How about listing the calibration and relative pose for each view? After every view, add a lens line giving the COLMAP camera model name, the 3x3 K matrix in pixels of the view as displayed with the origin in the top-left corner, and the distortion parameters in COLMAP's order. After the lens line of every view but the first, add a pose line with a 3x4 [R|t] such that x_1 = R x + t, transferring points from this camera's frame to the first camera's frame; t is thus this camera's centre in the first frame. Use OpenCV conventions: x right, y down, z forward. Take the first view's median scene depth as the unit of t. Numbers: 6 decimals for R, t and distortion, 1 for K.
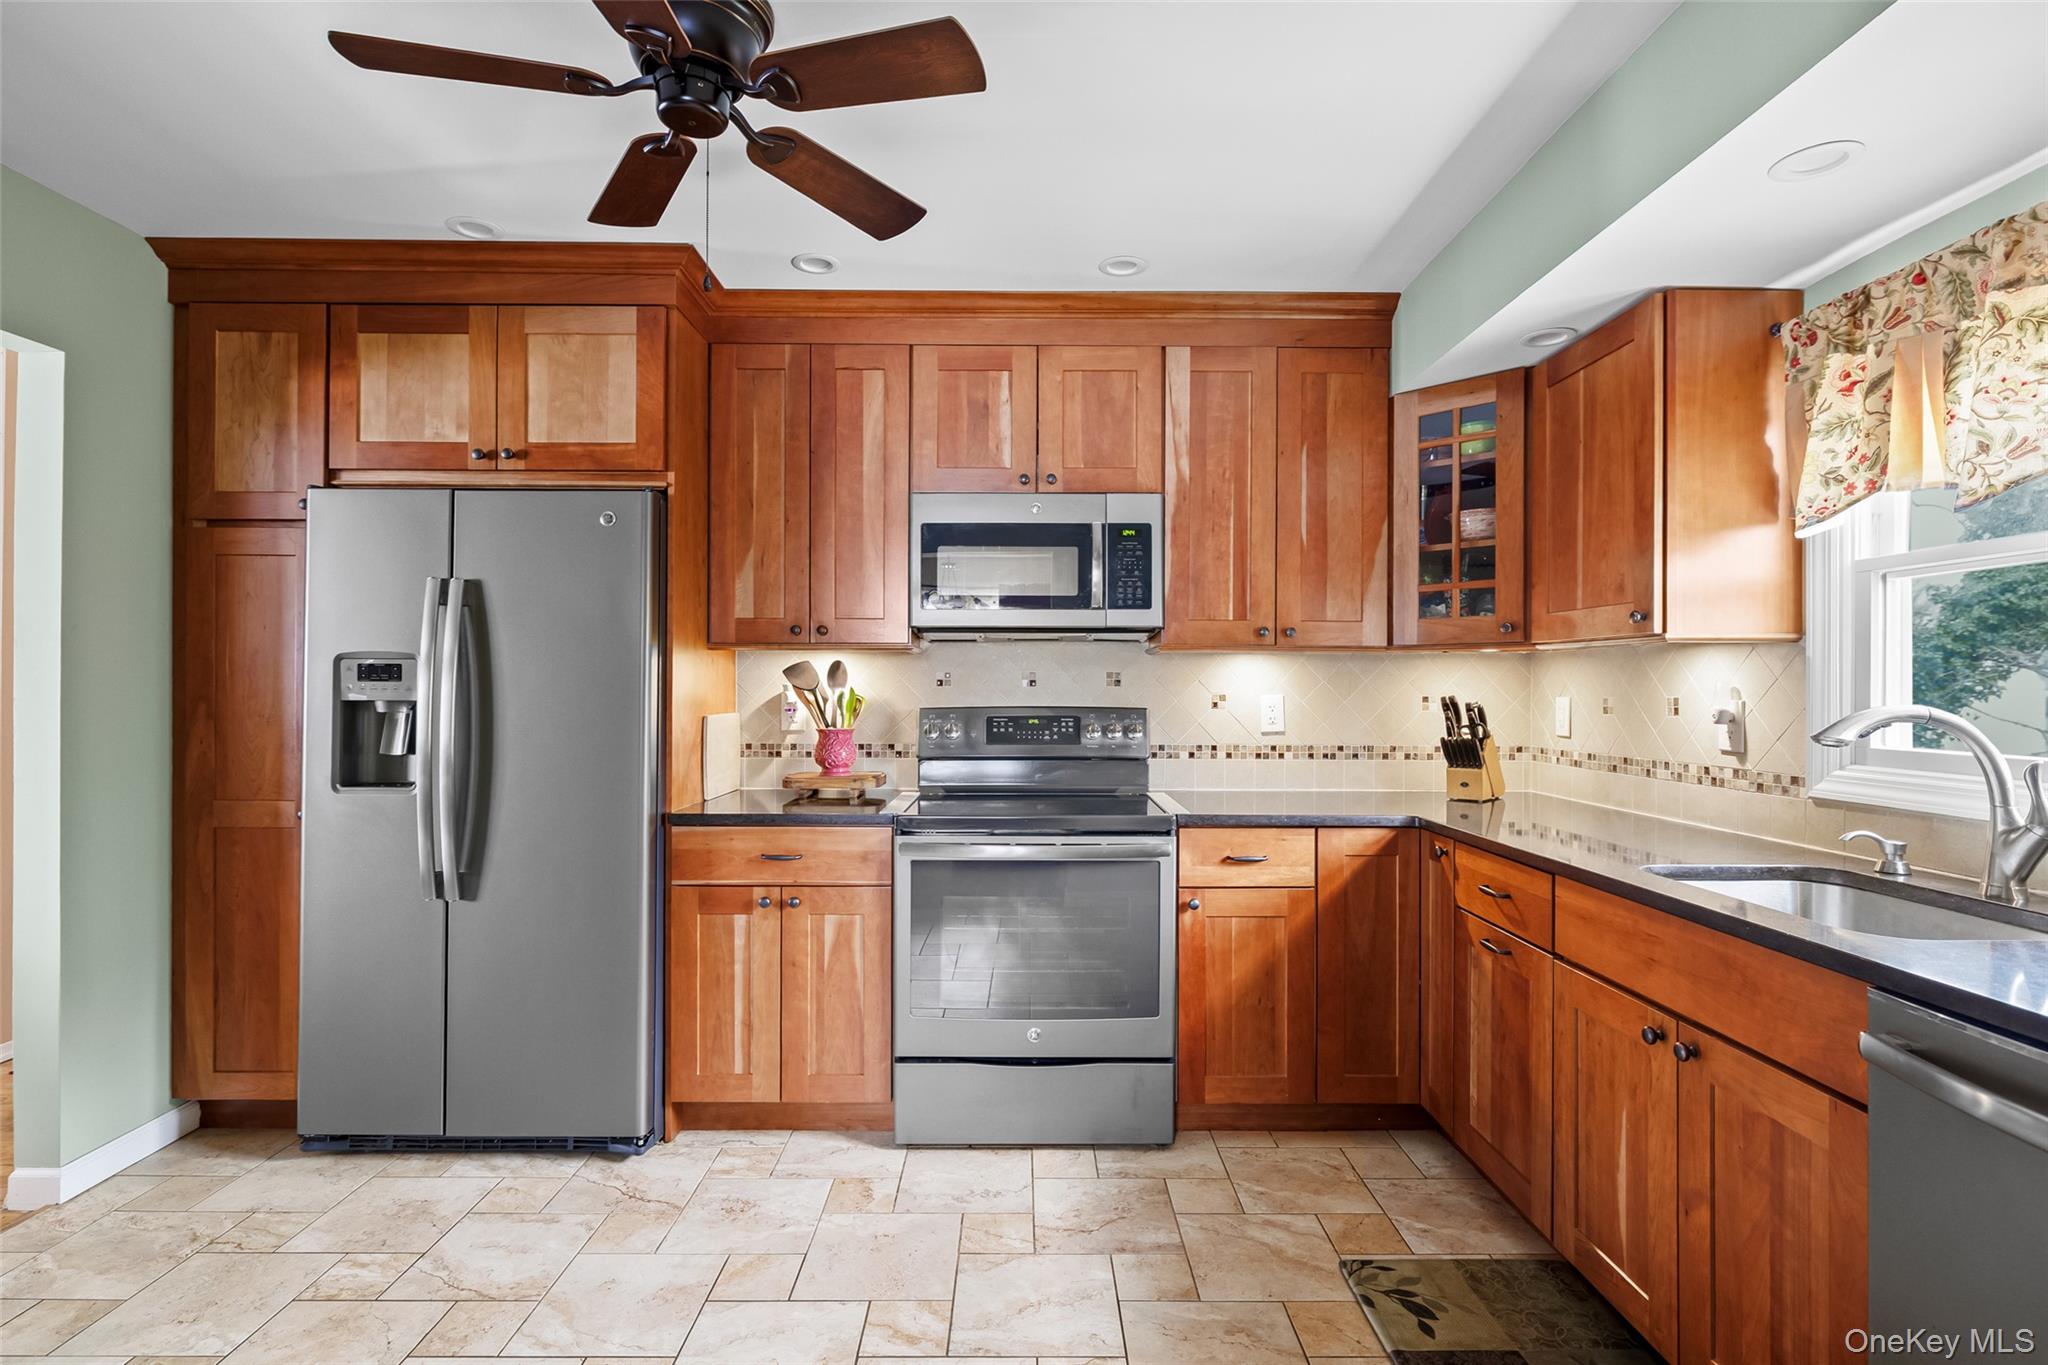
lens RADIAL K [[949.7, 0, 1030.2], [0, 949.7, 685.9], [0, 0, 1]] dist [-0.001737, 0.000800]
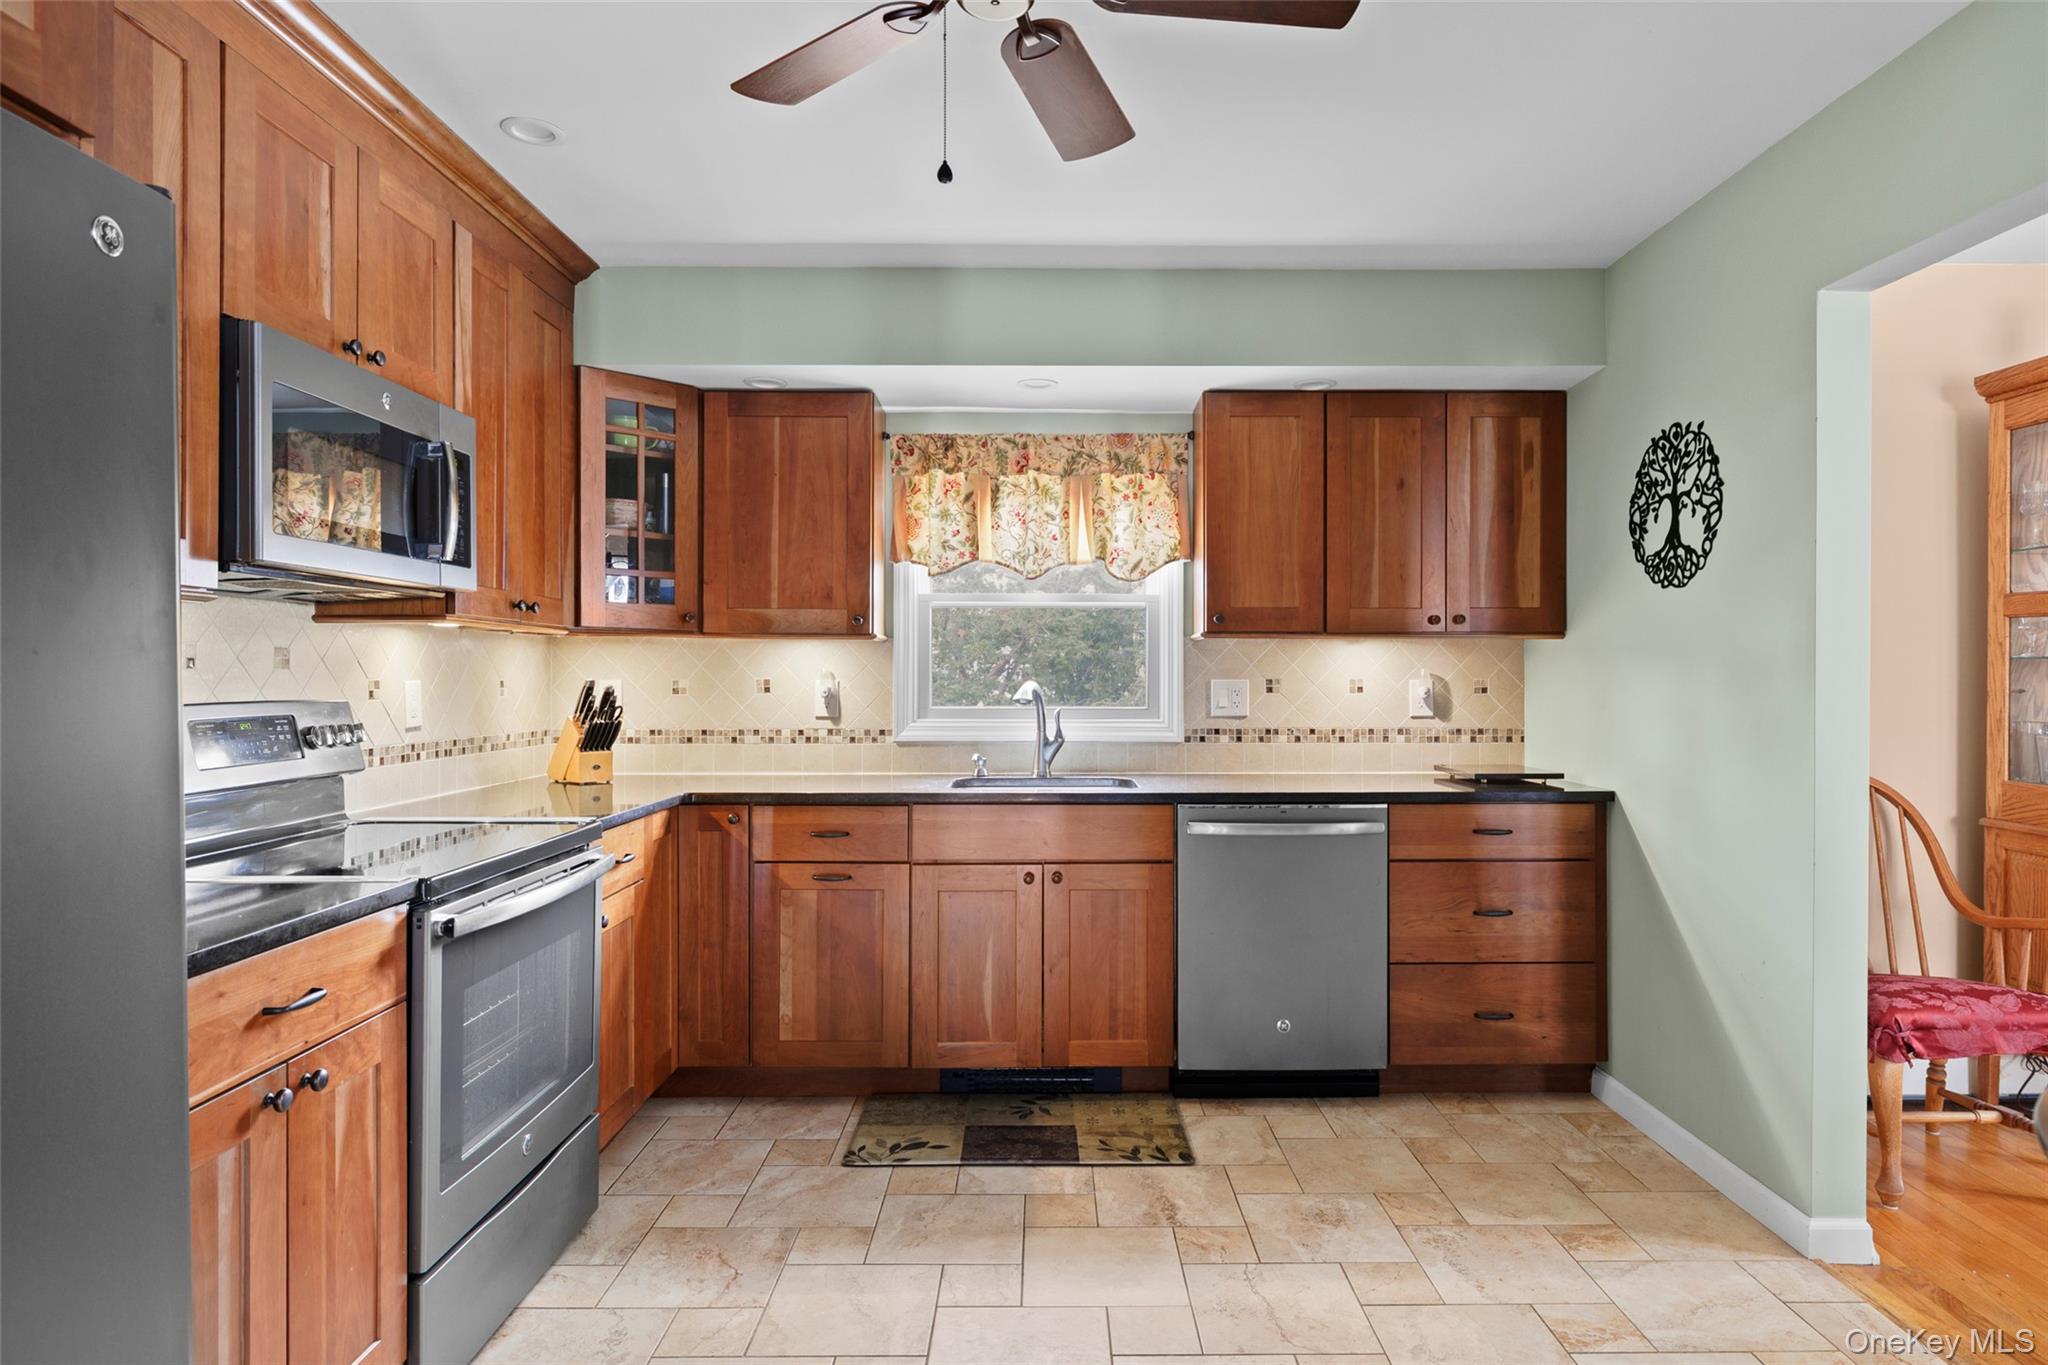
lens RADIAL K [[1110.5, 0, 1028.6], [0, 1110.5, 676.1], [0, 0, 1]] dist [-0.002634, -0.000273]
pose [[0.055220, -0.003961, 0.998466, -0.865093], [-0.003077, 0.999987, 0.004137, 0.000735], [-0.998469, -0.003301, 0.055207, 0.592796]]
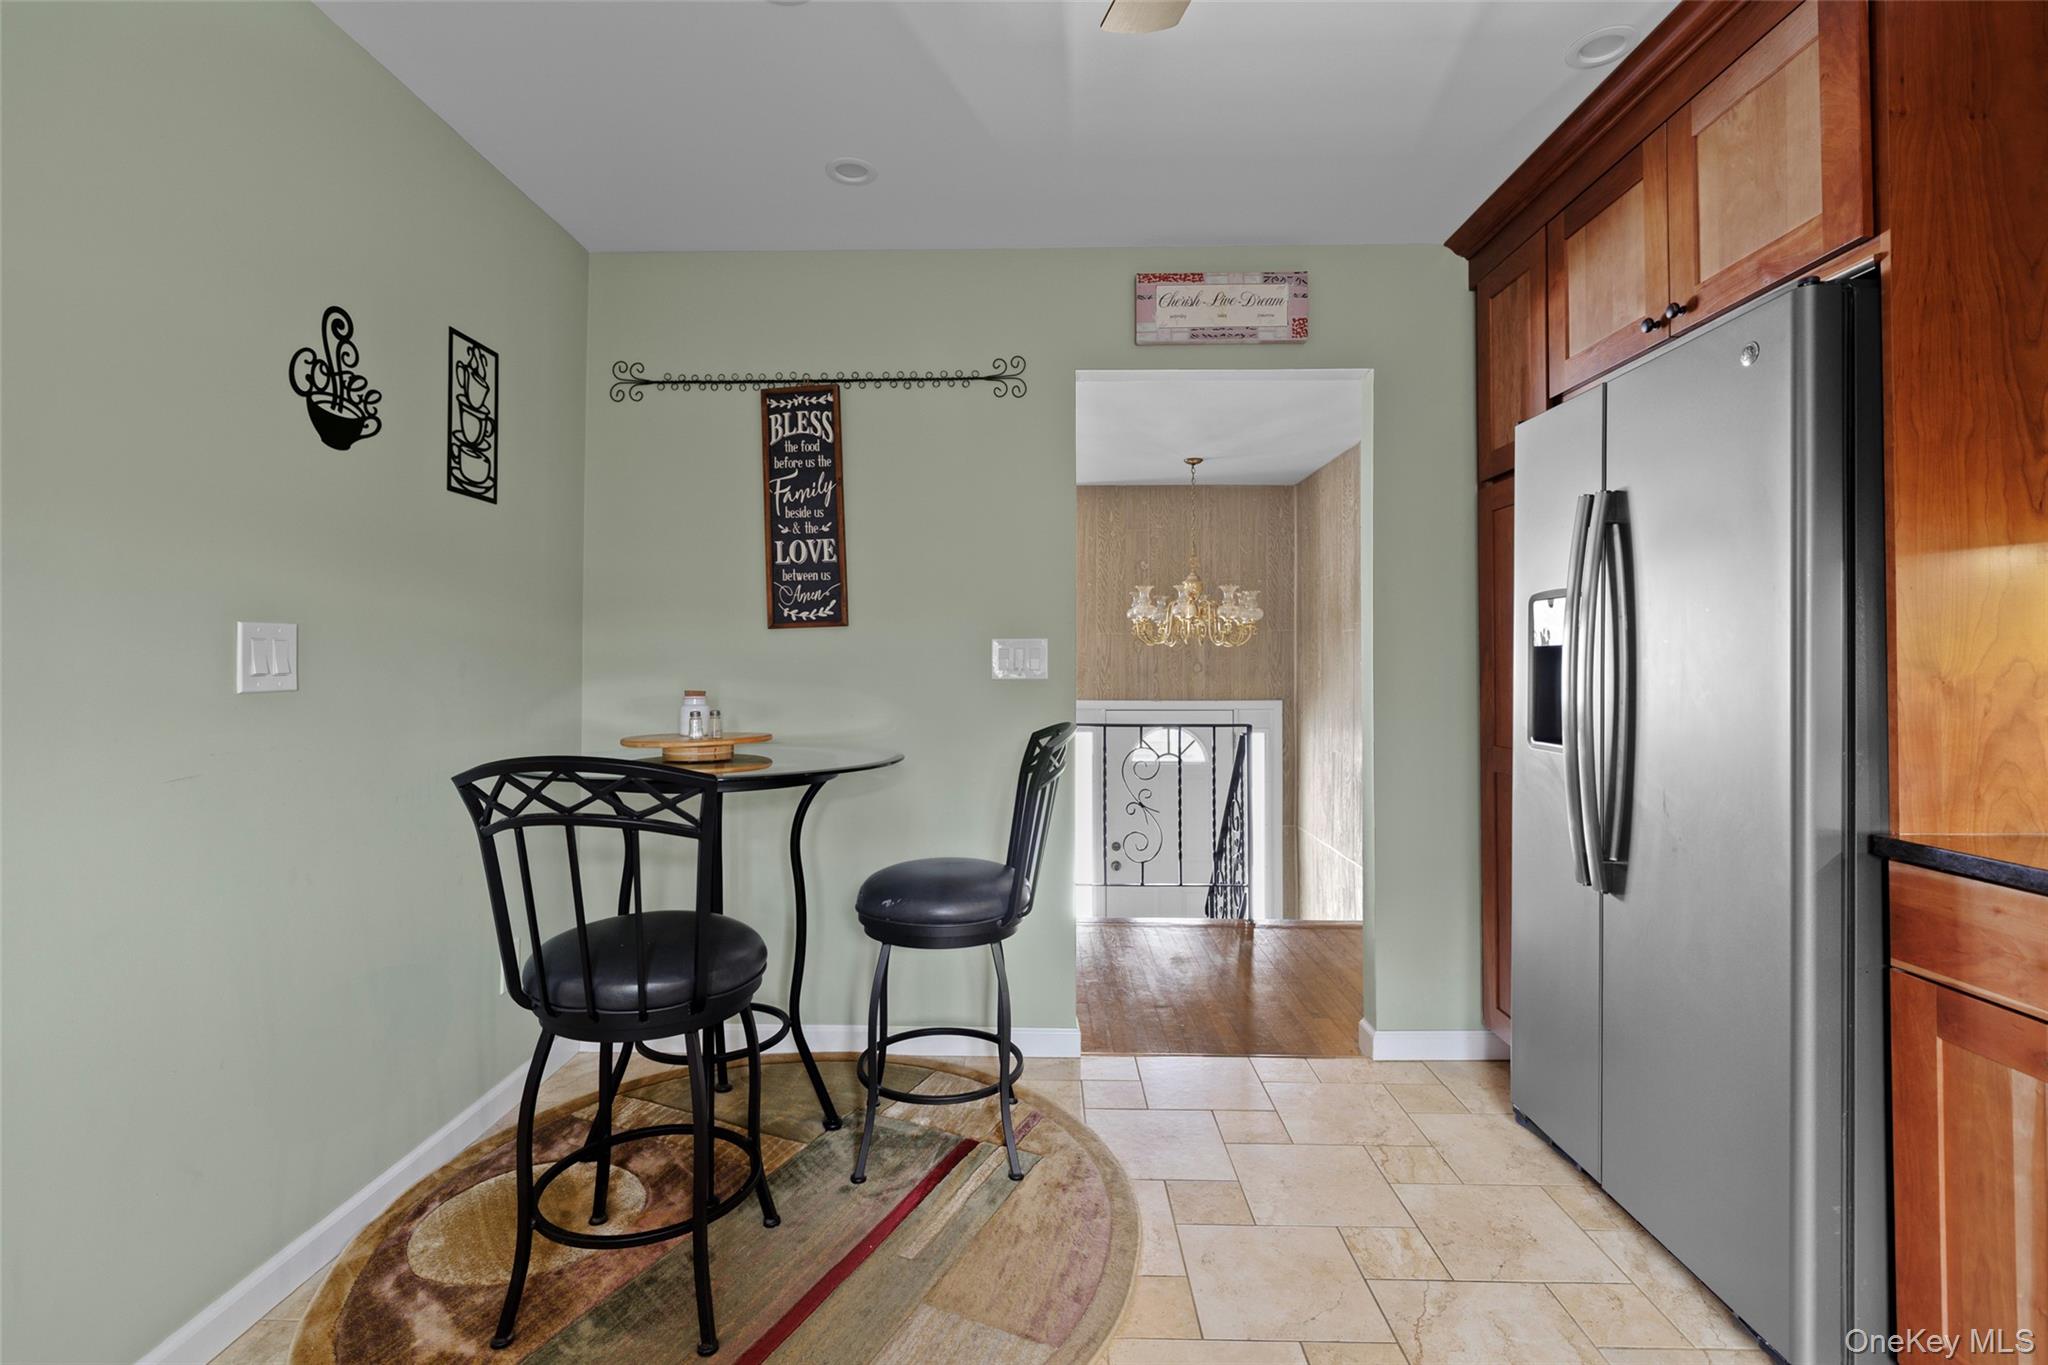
lens RADIAL K [[949.7, 0, 1044.5], [0, 949.7, 650.1], [0, 0, 1]] dist [-0.001737, 0.000800]
pose [[-0.014790, -0.021025, -0.999670, 0.196796], [0.000829, 0.999778, -0.021039, 0.036504], [0.999890, -0.001140, -0.014770, 0.527802]]
